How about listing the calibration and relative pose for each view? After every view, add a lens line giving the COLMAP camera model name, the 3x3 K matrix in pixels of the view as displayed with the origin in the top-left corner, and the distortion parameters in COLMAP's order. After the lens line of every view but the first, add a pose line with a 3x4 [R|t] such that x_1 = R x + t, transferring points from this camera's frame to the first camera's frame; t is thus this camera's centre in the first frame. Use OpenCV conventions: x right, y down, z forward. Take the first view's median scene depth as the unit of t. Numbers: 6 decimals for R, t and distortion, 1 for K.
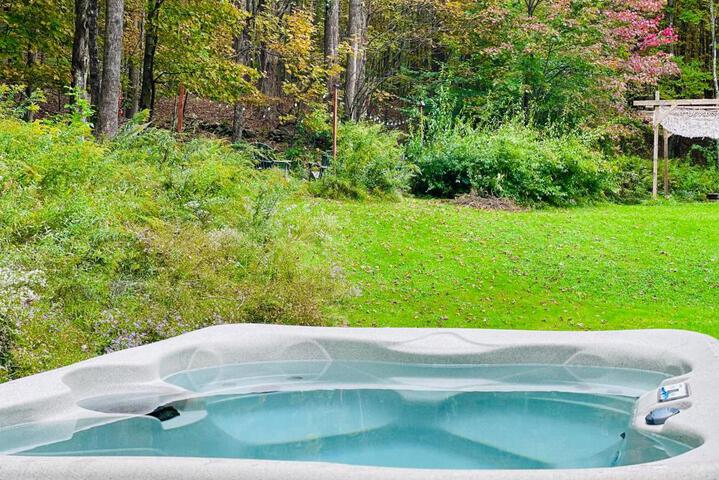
lens RADIAL K [[797.5, 0, 359.5], [0, 797.5, 240.0], [0, 0, 1]] dist [0.022037, 0.227815]
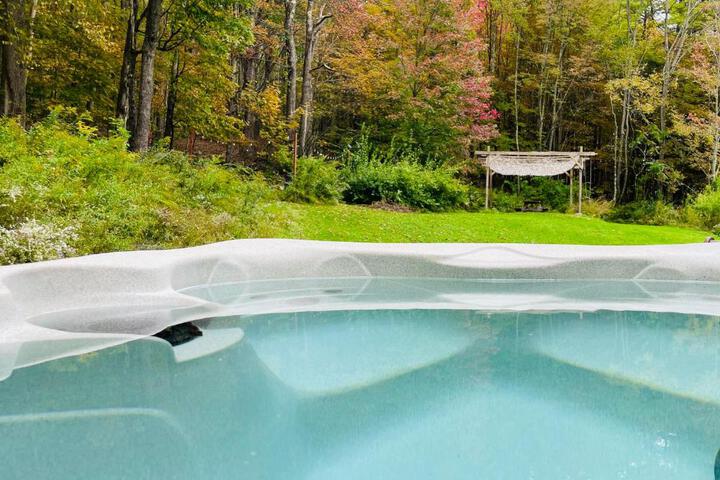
lens RADIAL K [[454.4, 0, 360.0], [0, 454.4, 240.0], [0, 0, 1]] dist [0.047987, -0.036992]
pose [[0.990183, 0.018379, 0.138560, -0.025638], [-0.017582, 0.999821, -0.006977, 0.023952], [-0.138664, 0.004473, 0.990329, 0.104453]]
